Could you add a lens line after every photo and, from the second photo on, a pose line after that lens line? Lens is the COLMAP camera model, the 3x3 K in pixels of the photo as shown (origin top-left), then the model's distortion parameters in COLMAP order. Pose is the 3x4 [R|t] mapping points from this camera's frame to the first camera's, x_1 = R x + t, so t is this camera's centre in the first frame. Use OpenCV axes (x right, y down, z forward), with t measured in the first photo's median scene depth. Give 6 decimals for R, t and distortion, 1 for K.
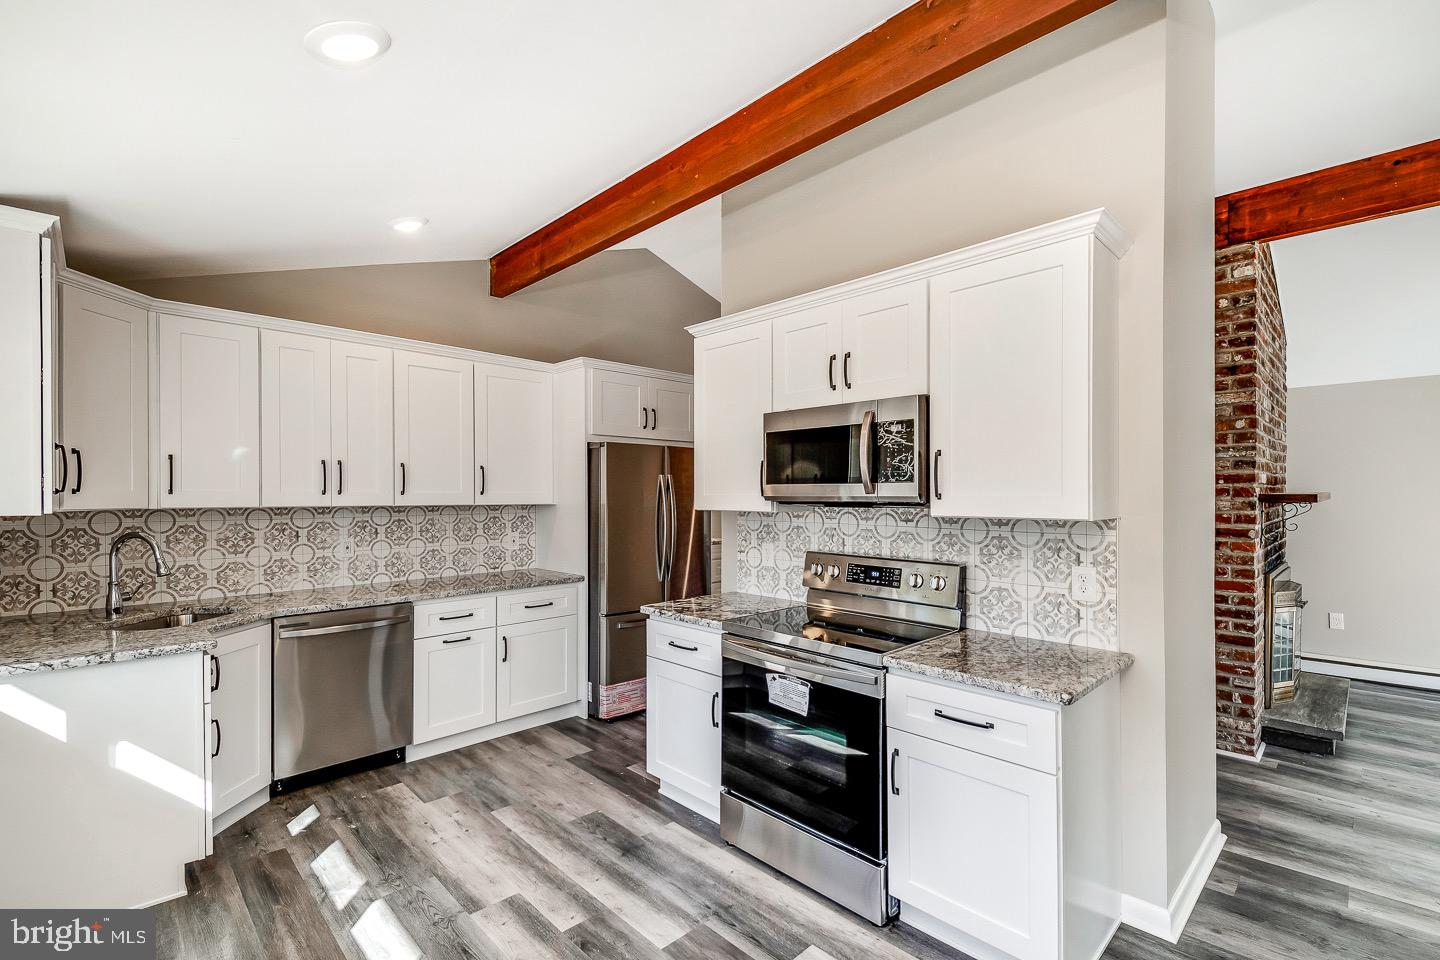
lens RADIAL K [[633.1, 0, 726.0], [0, 633.1, 488.6], [0, 0, 1]] dist [0.017044, -0.016426]
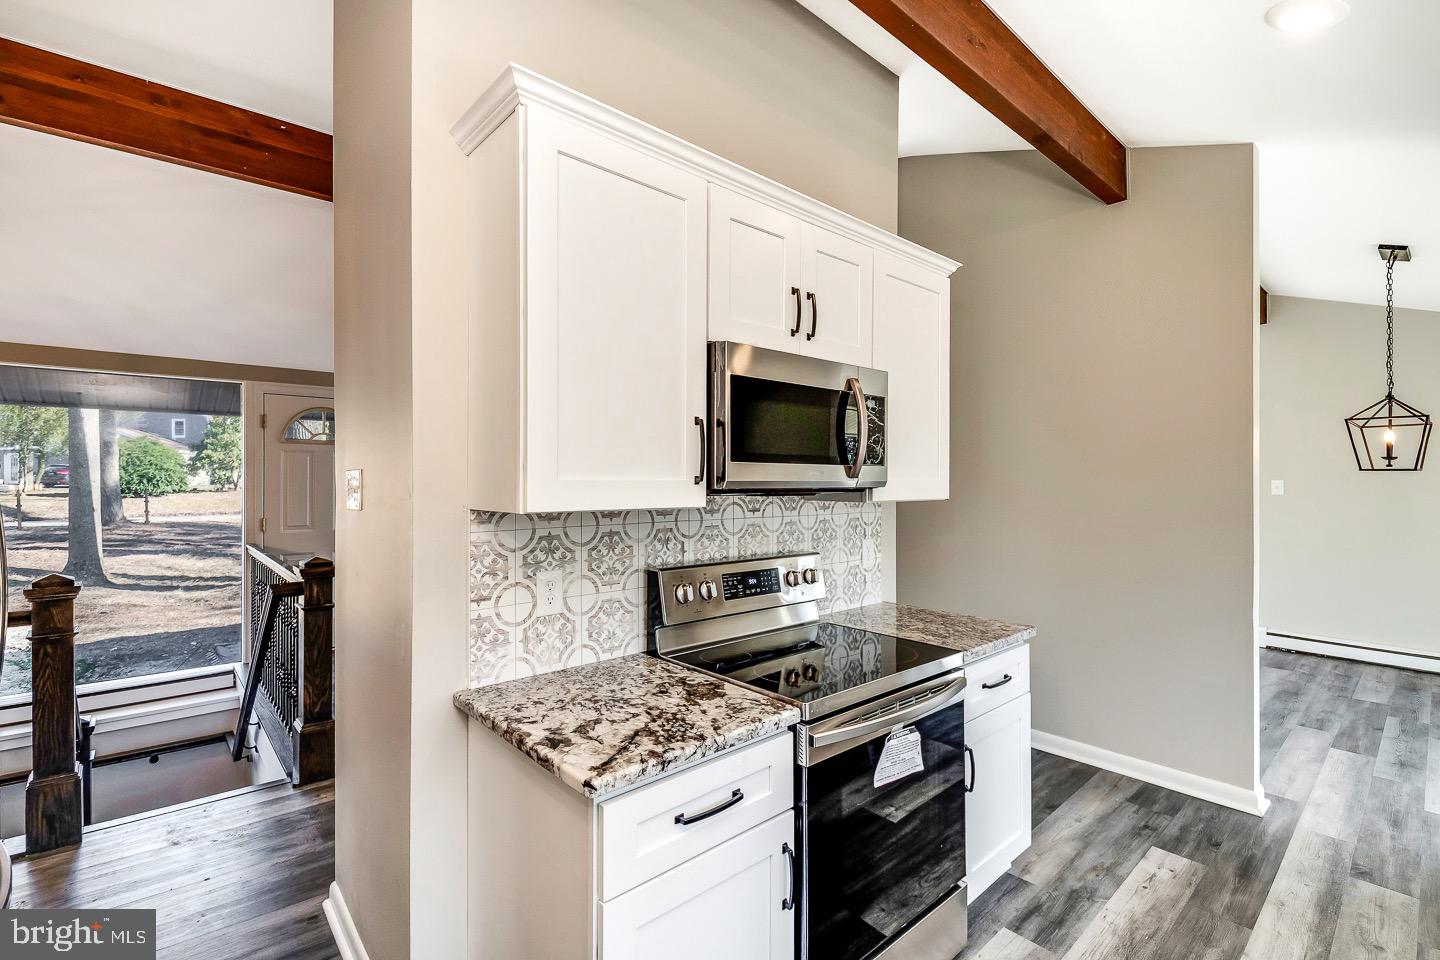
lens RADIAL K [[633.1, 0, 715.7], [0, 633.1, 478.1], [0, 0, 1]] dist [0.017044, -0.016426]
pose [[0.064626, 0.001874, 0.997908, -0.495245], [-0.013045, 0.999914, -0.001033, 0.009353], [-0.997824, -0.012951, 0.064644, 0.911606]]
